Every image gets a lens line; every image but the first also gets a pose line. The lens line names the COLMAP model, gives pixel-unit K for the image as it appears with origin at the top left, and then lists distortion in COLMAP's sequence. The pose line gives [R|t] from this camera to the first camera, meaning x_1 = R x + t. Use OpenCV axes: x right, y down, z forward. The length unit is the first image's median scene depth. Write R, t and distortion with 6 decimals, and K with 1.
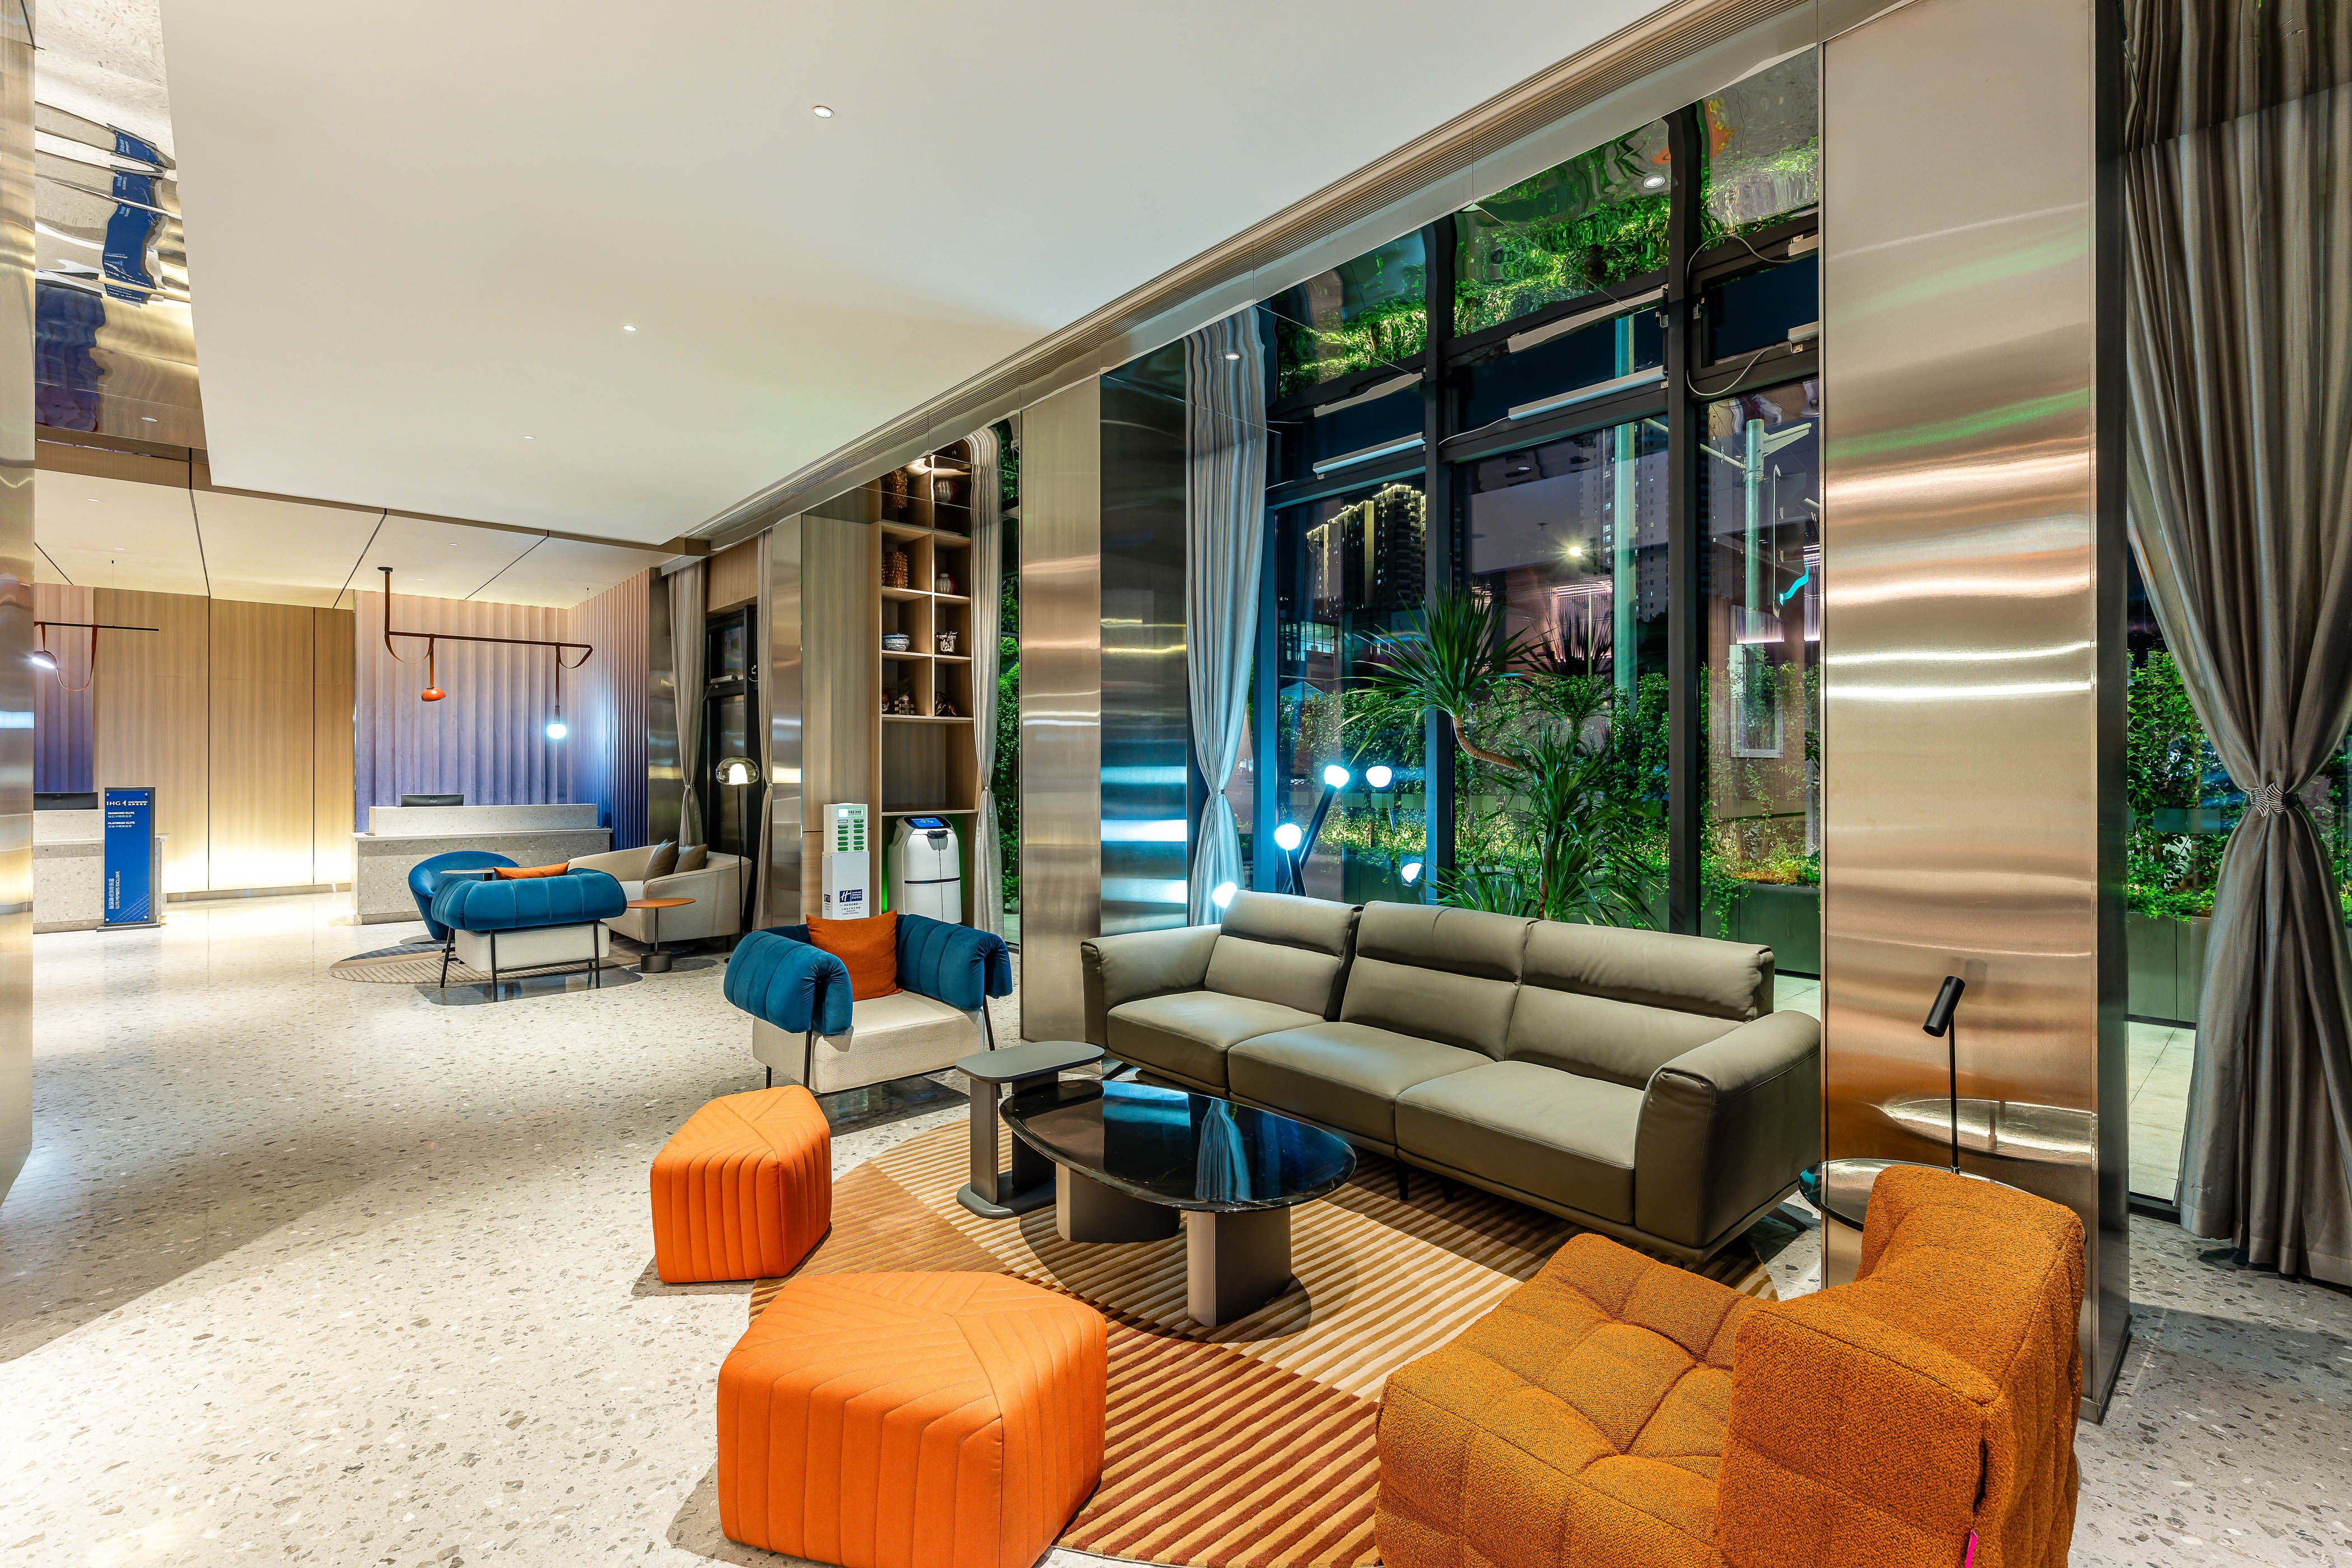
lens RADIAL K [[1042.2, 0, 1222.7], [0, 1042.2, 770.2], [0, 0, 1]] dist [0.000718, -0.000166]
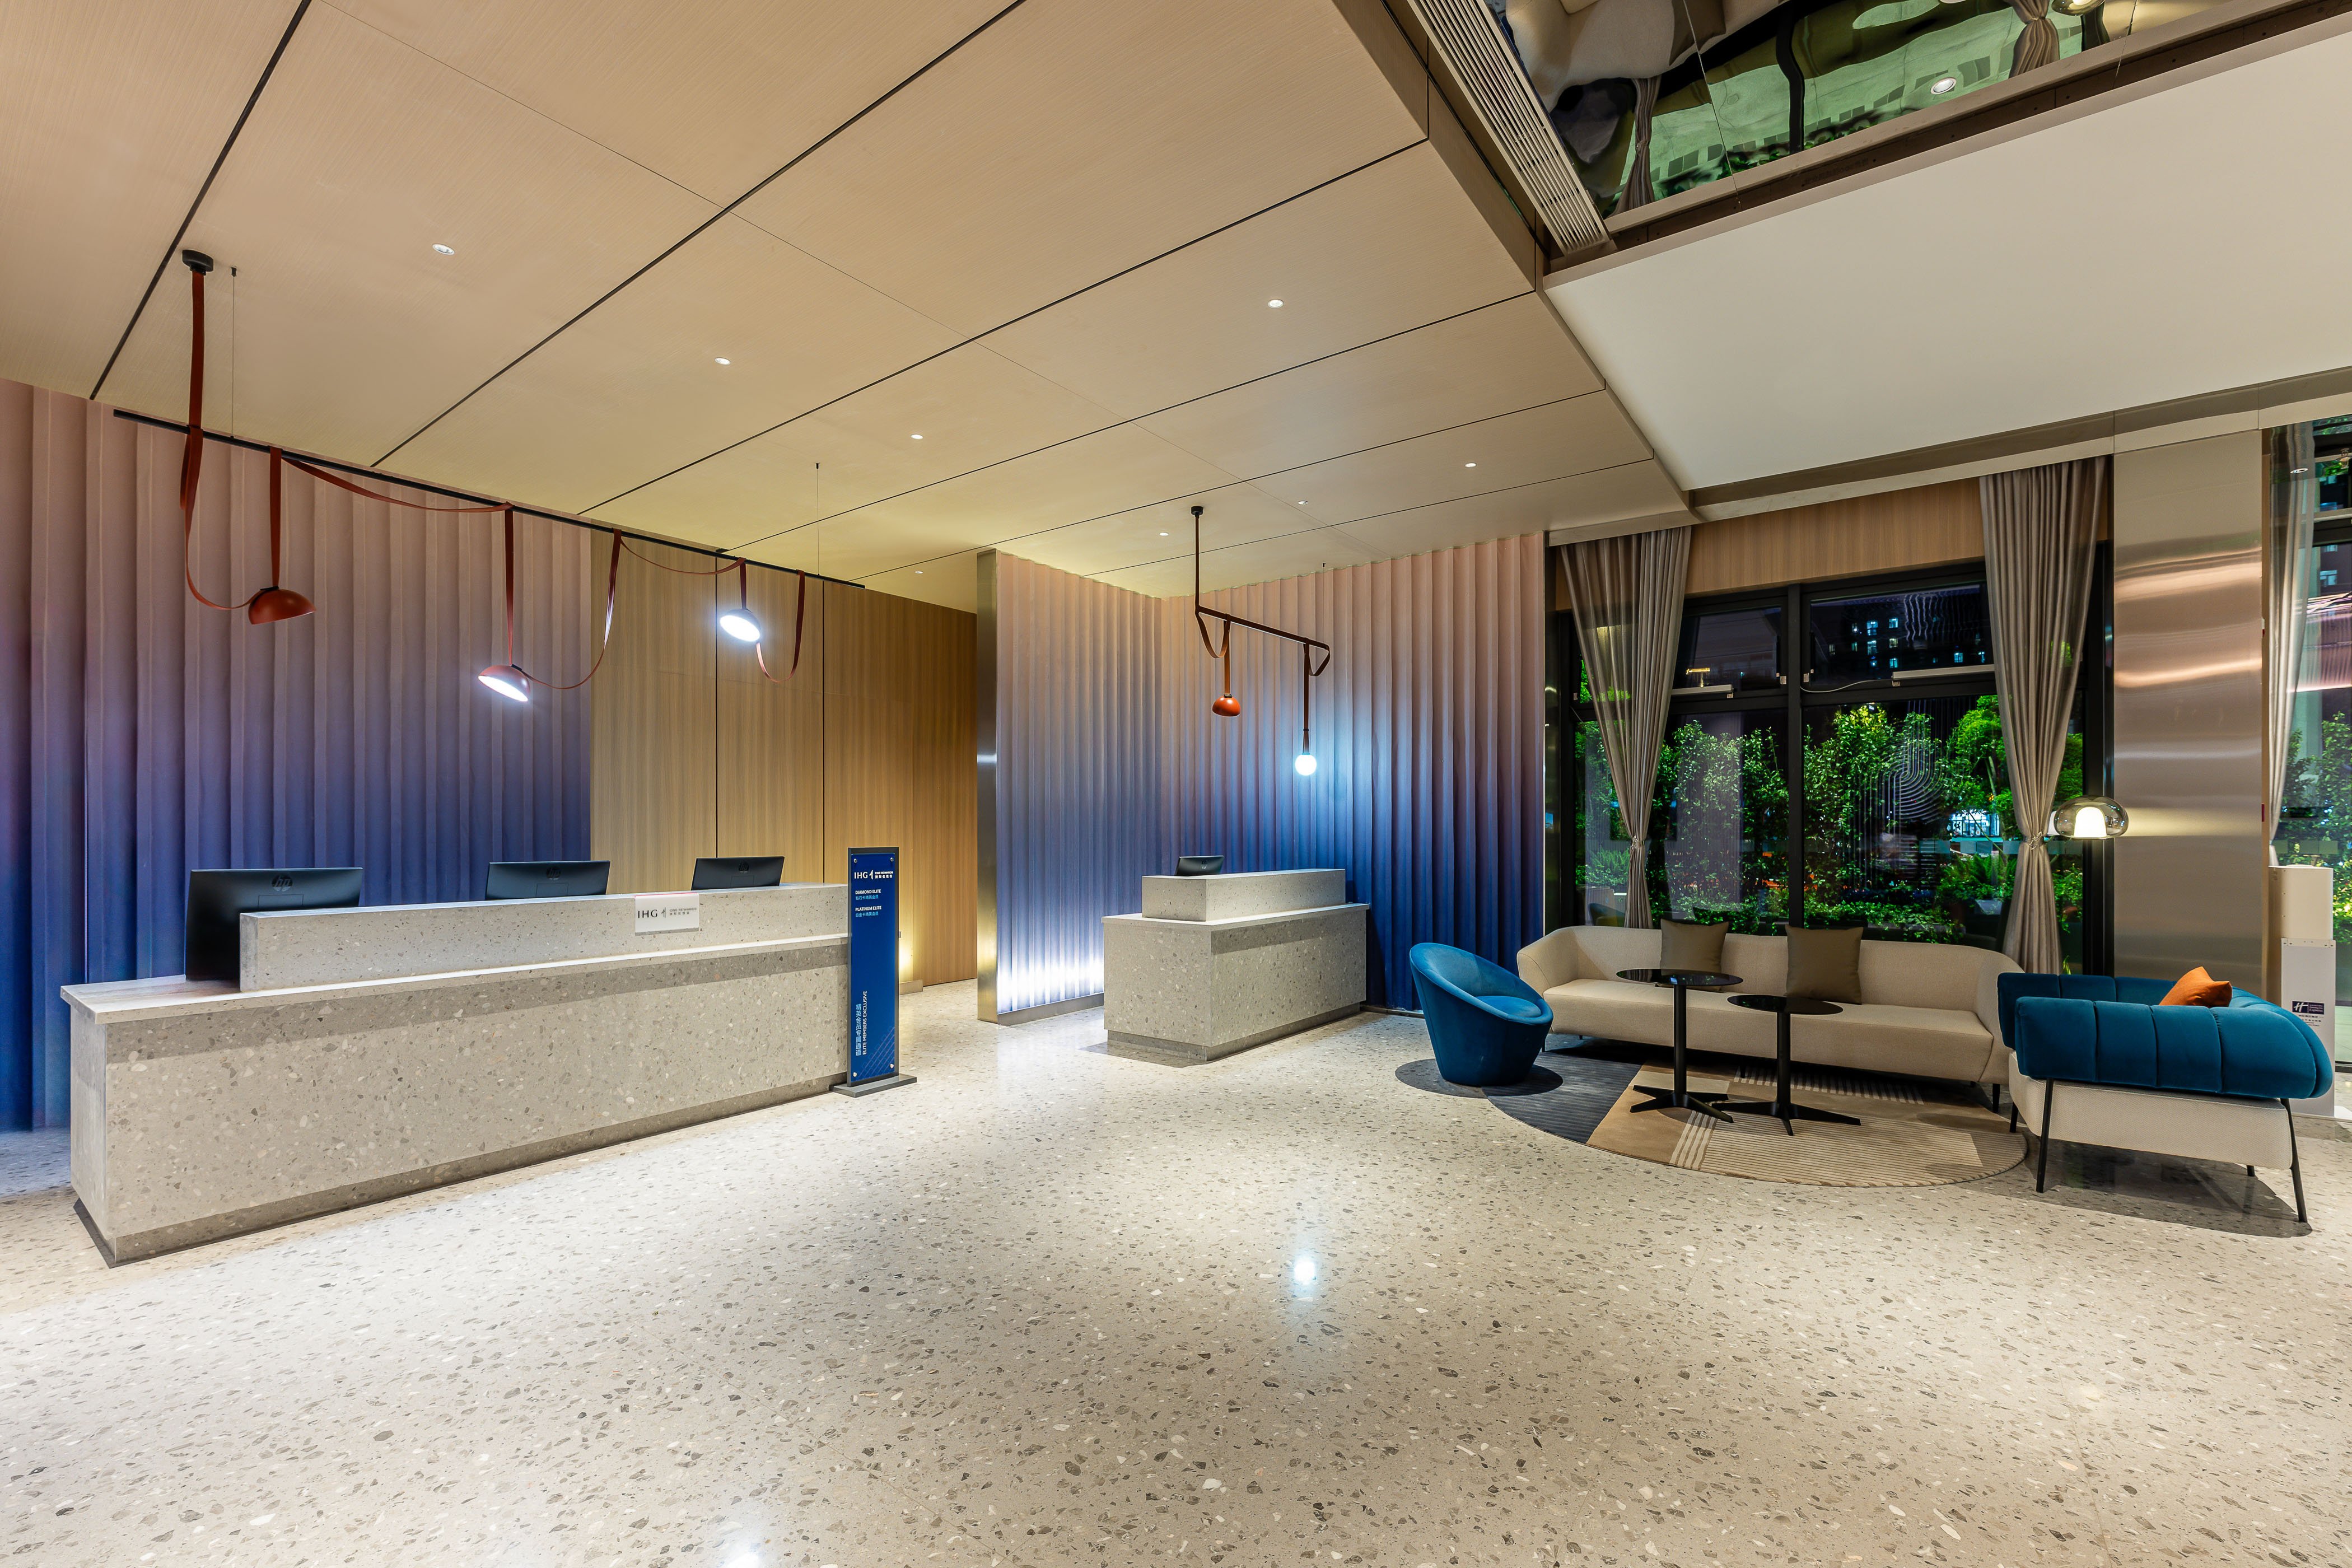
lens RADIAL K [[980.9, 0, 1214.5], [0, 980.9, 827.5], [0, 0, 1]] dist [-0.001158, 0.000254]
pose [[0.981486, -0.000512, 0.191531, -1.437635], [0.000821, 0.999998, -0.001534, 0.009207], [-0.191530, 0.001663, 0.981485, 0.631325]]
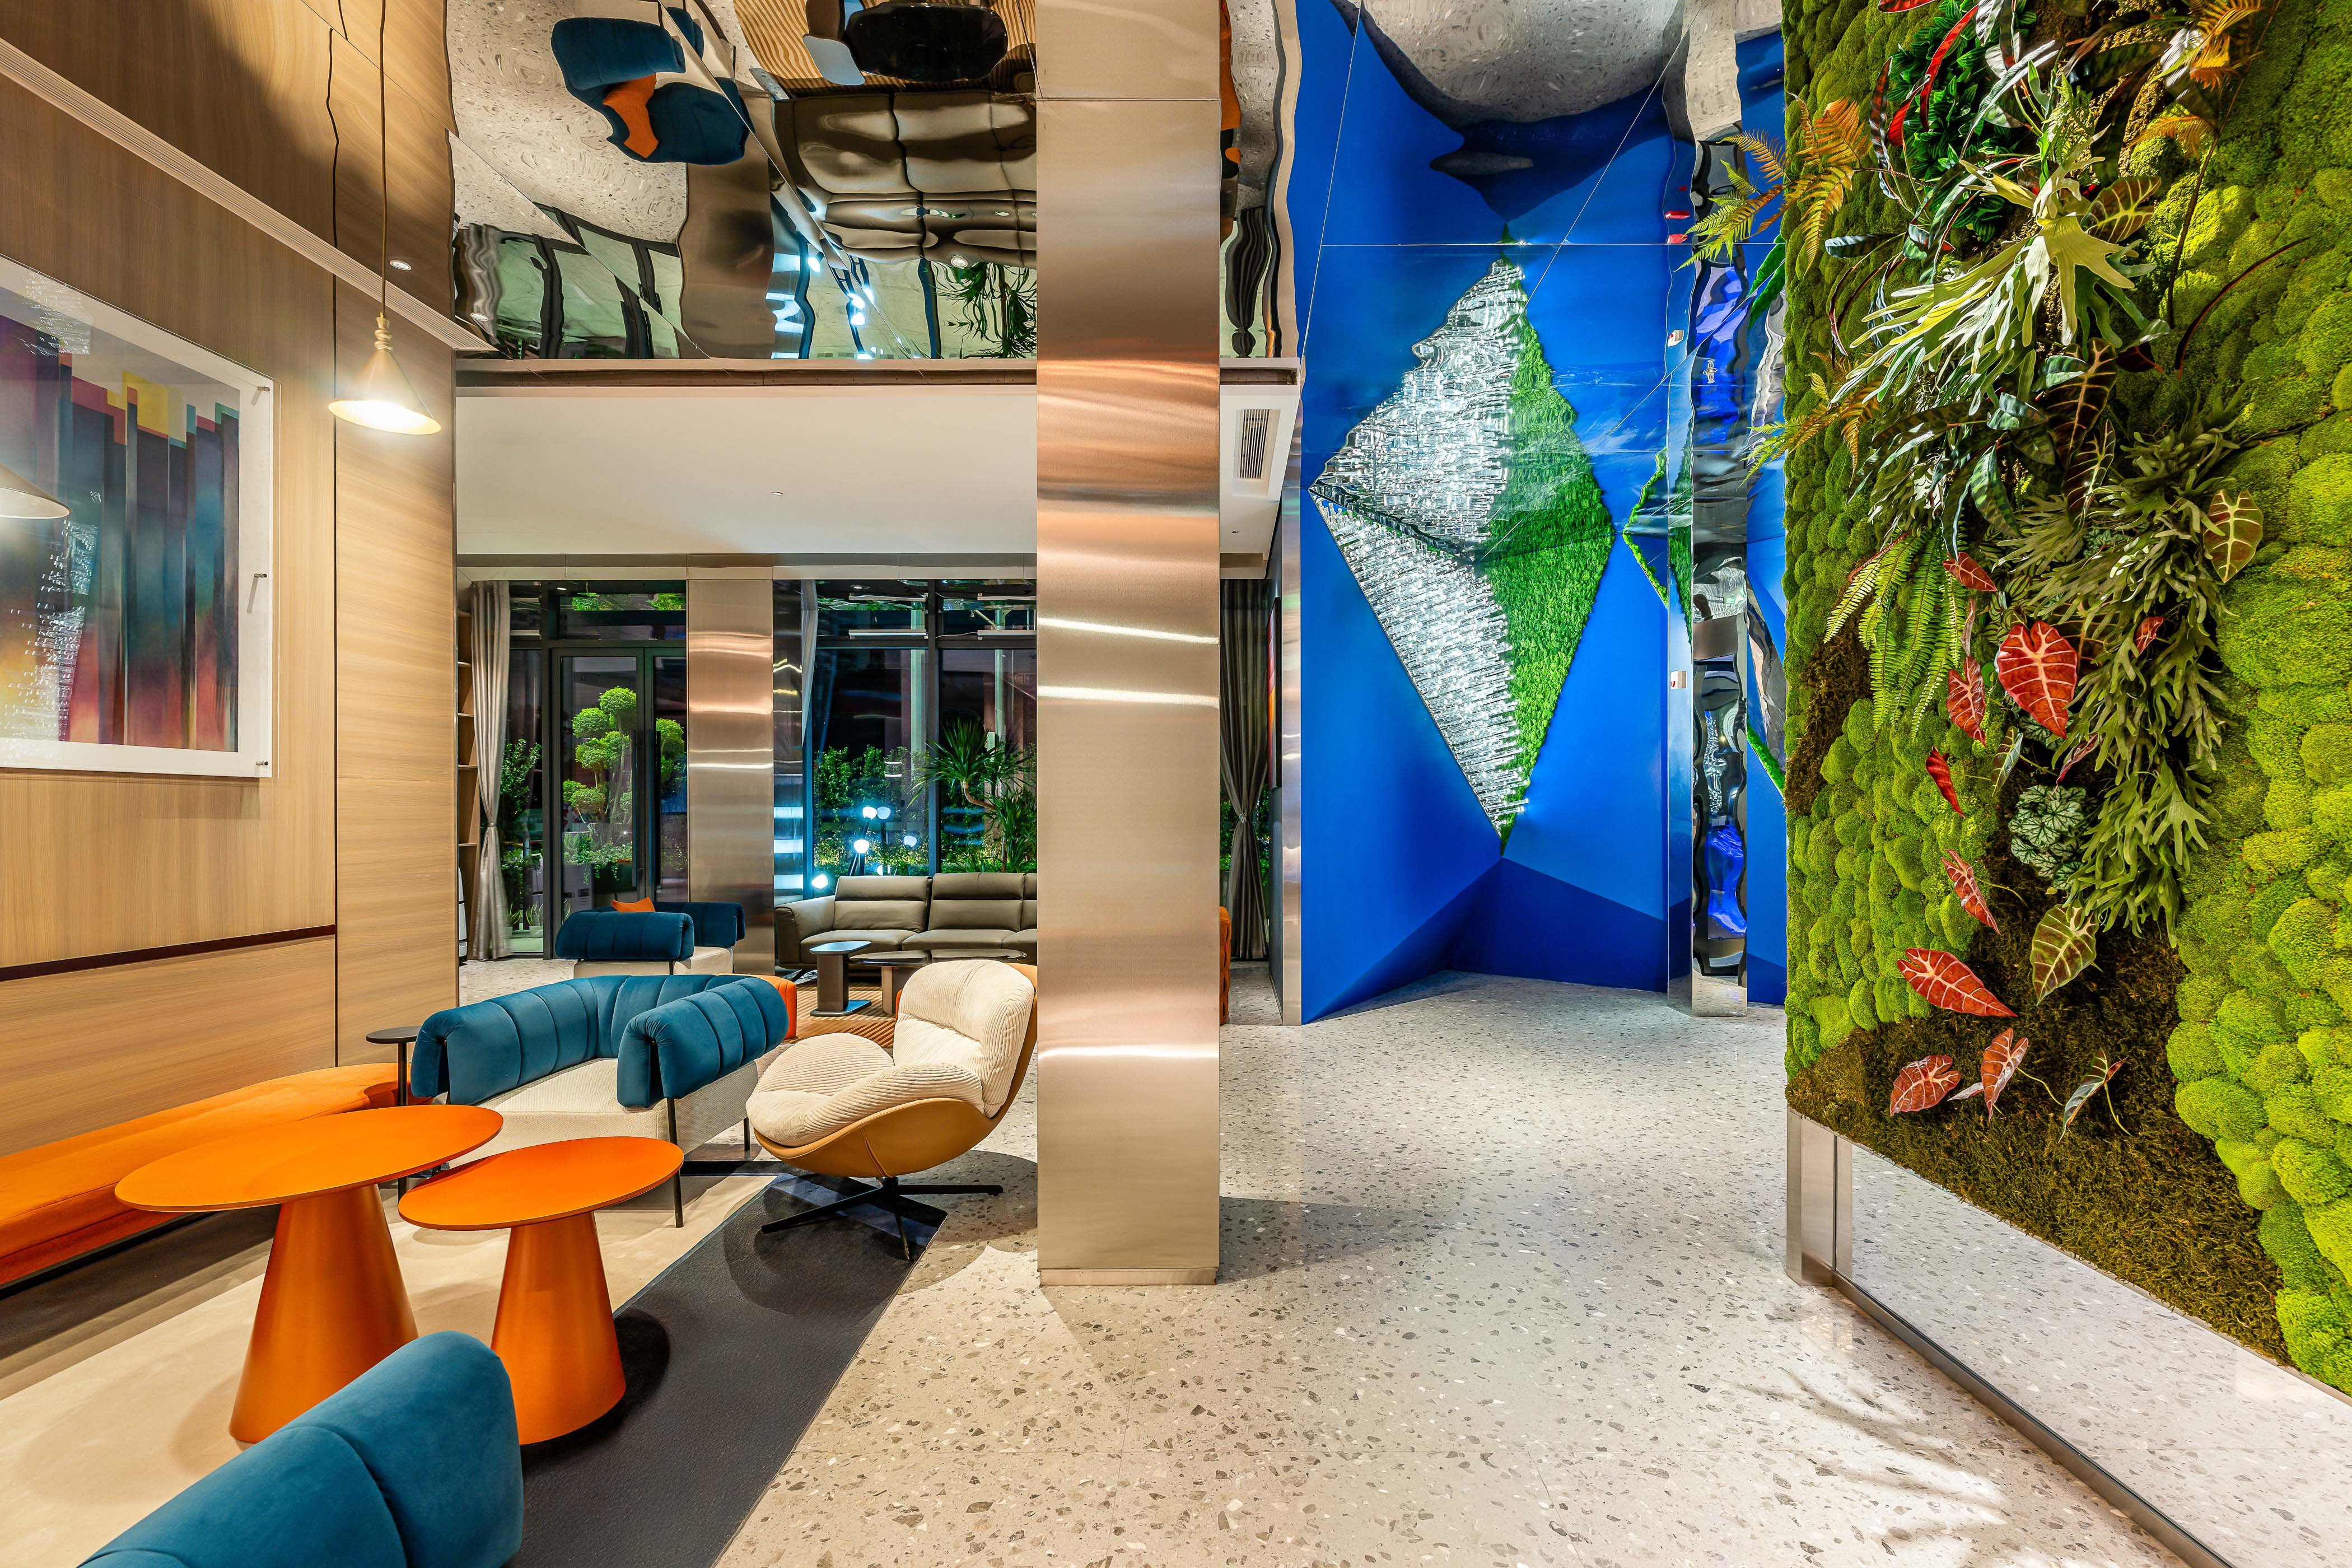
lens RADIAL K [[953.4, 0, 1227.3], [0, 953.4, 816.9], [0, 0, 1]] dist [-0.000307, 0.000124]
pose [[0.682380, -0.006502, 0.730969, -0.595079], [0.001195, 0.999969, 0.007778, 0.000634], [-0.730997, -0.004434, 0.682366, -0.493082]]
